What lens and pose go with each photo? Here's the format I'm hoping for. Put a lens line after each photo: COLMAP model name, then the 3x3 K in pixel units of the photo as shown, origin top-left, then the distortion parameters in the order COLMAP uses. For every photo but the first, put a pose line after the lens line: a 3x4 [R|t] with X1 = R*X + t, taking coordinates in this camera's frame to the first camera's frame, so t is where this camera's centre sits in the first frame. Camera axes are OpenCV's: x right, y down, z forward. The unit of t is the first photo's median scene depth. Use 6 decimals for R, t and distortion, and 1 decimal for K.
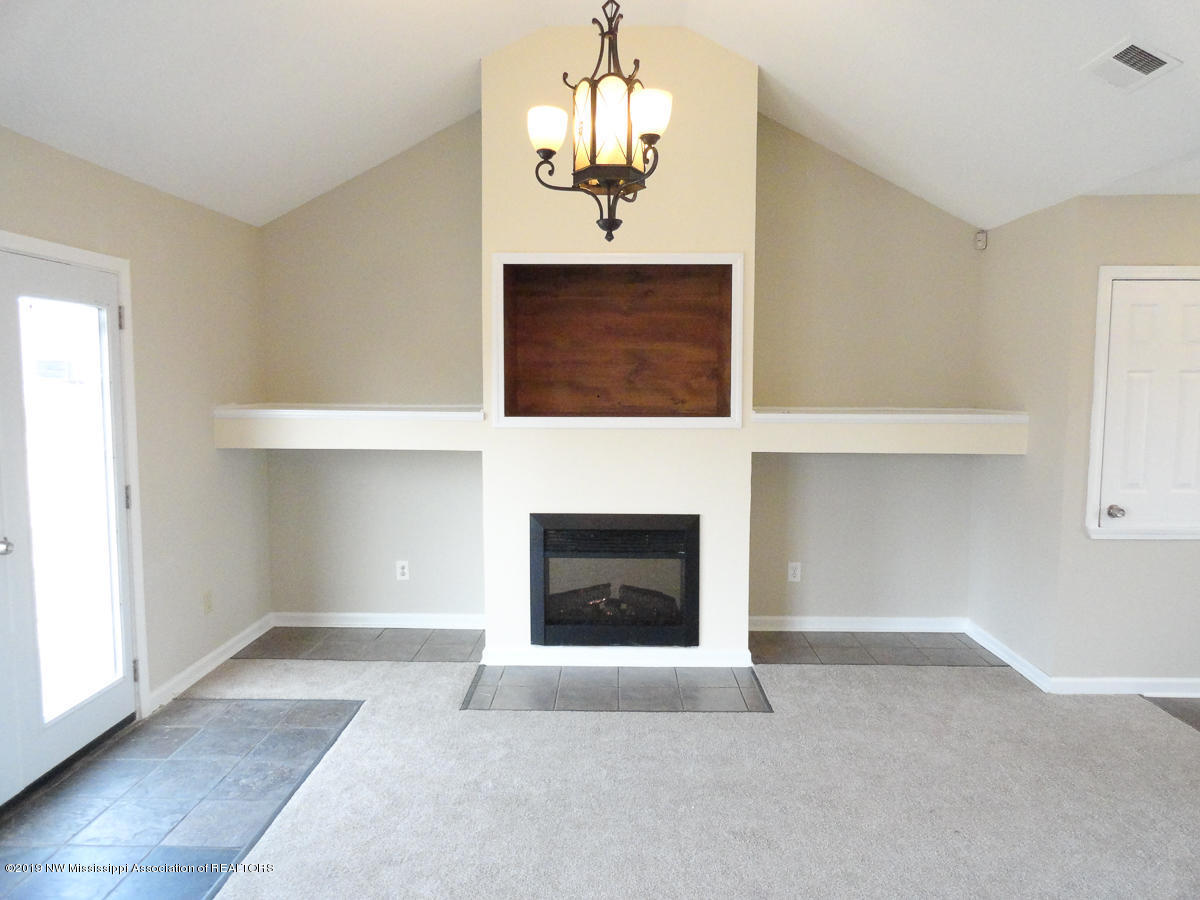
lens RADIAL K [[829.4, 0, 604.9], [0, 829.4, 447.9], [0, 0, 1]] dist [0.002428, 0.000137]
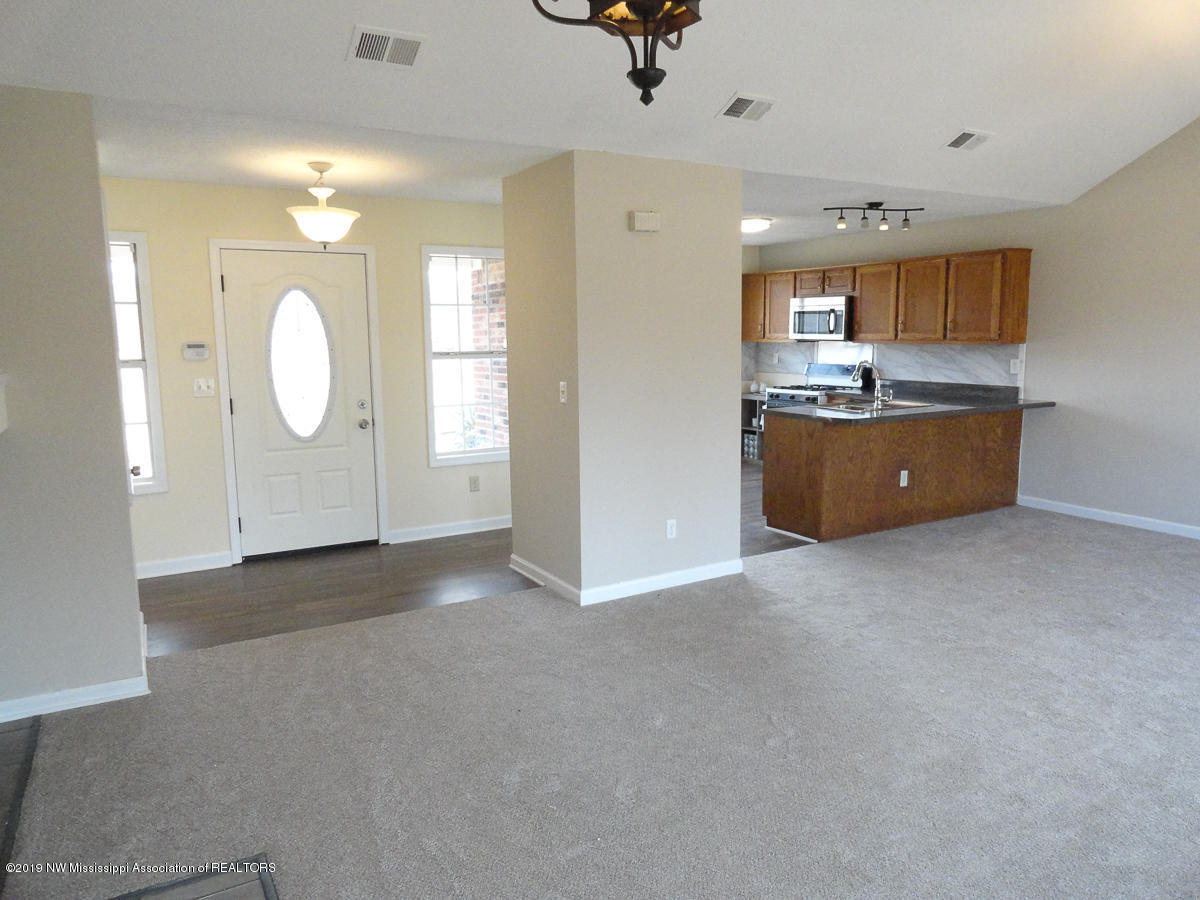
lens RADIAL K [[820.3, 0, 601.8], [0, 820.3, 447.2], [0, 0, 1]] dist [-0.006519, 0.005386]
pose [[-0.515240, -0.117672, 0.848929, -0.358553], [0.077304, 0.980111, 0.182773, -0.060801], [-0.853552, 0.159798, -0.495896, 0.895058]]
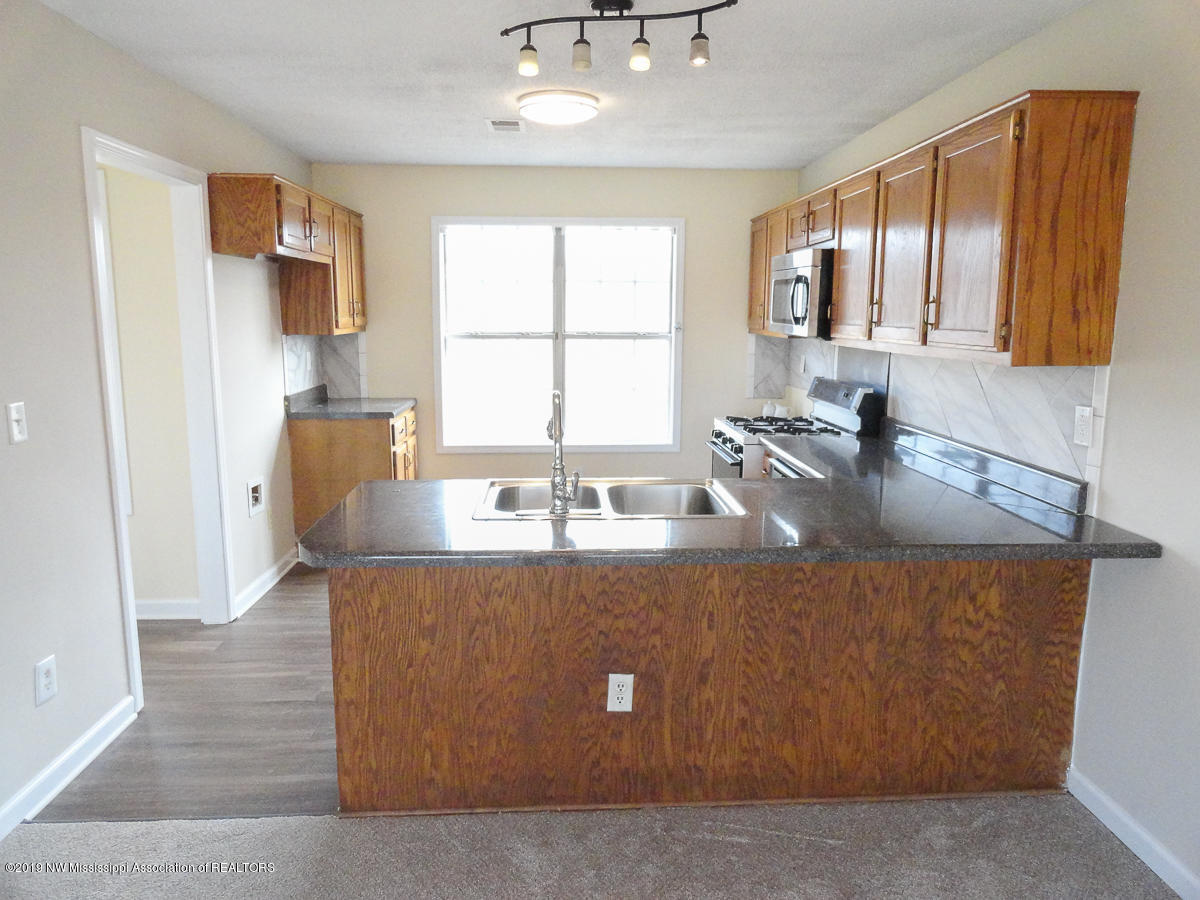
lens RADIAL K [[820.3, 0, 601.8], [0, 820.3, 447.2], [0, 0, 1]] dist [-0.006519, 0.005386]
pose [[-0.069059, -0.167436, 0.983461, 0.026961], [0.073619, 0.982272, 0.172403, 0.023392], [-0.994893, 0.084307, -0.055508, -0.180961]]
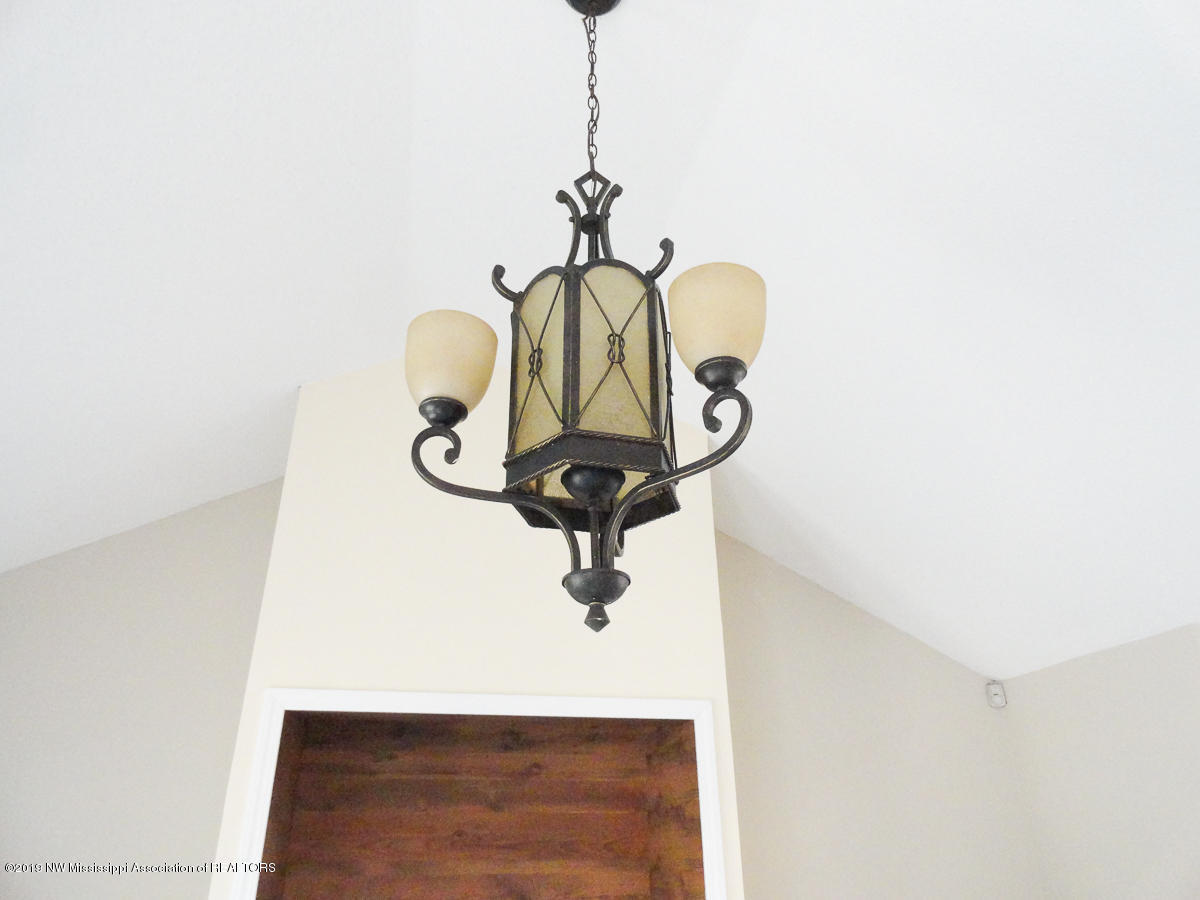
lens RADIAL K [[829.4, 0, 604.9], [0, 829.4, 447.9], [0, 0, 1]] dist [0.002428, 0.000137]
pose [[0.972964, 0.090241, 0.212596, -0.050190], [0.033848, 0.854850, -0.517769, -0.081687], [-0.228462, 0.510967, 0.828684, 0.419010]]
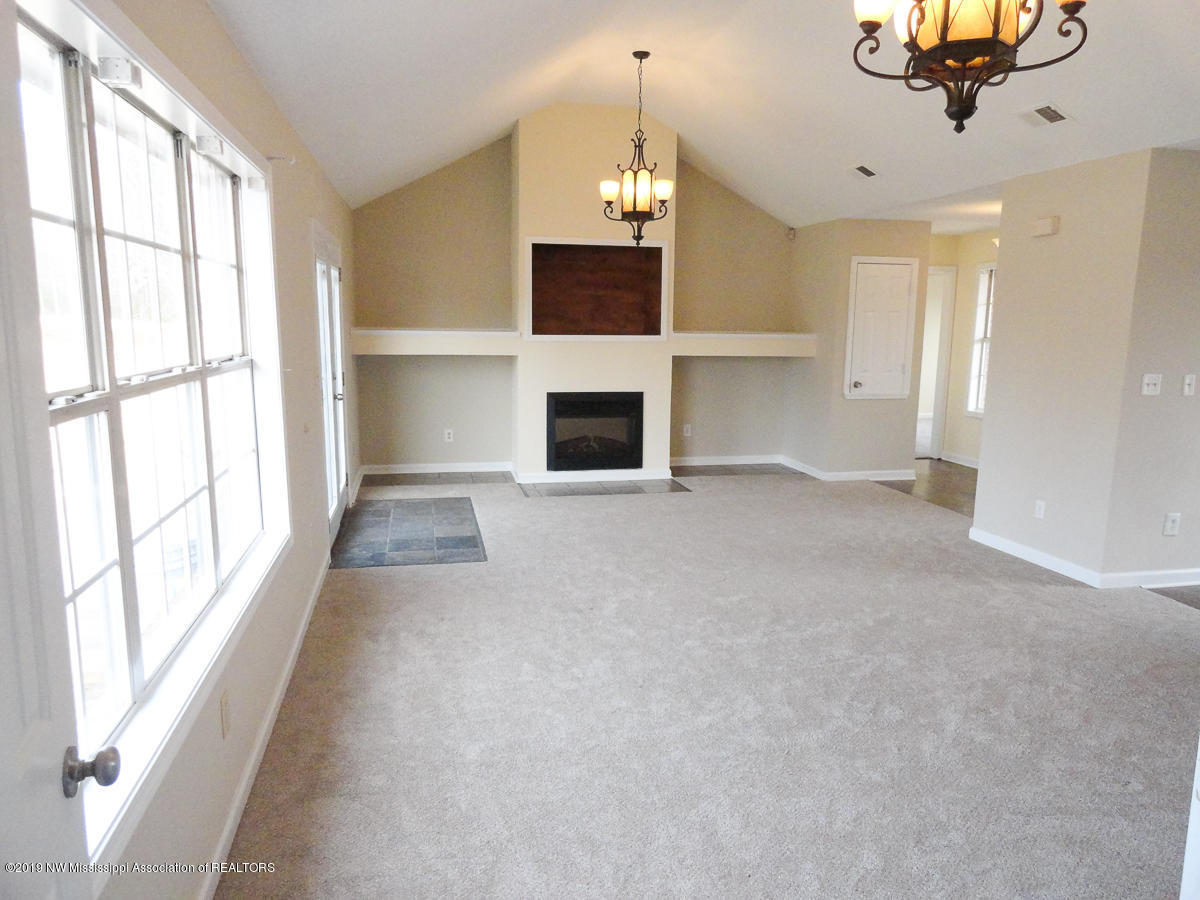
lens RADIAL K [[820.3, 0, 601.8], [0, 820.3, 447.2], [0, 0, 1]] dist [-0.006519, 0.005386]
pose [[0.973784, -0.027978, 0.225746, -0.366008], [0.010915, 0.997011, 0.076485, 0.064158], [-0.227211, -0.072016, 0.971179, -0.667291]]
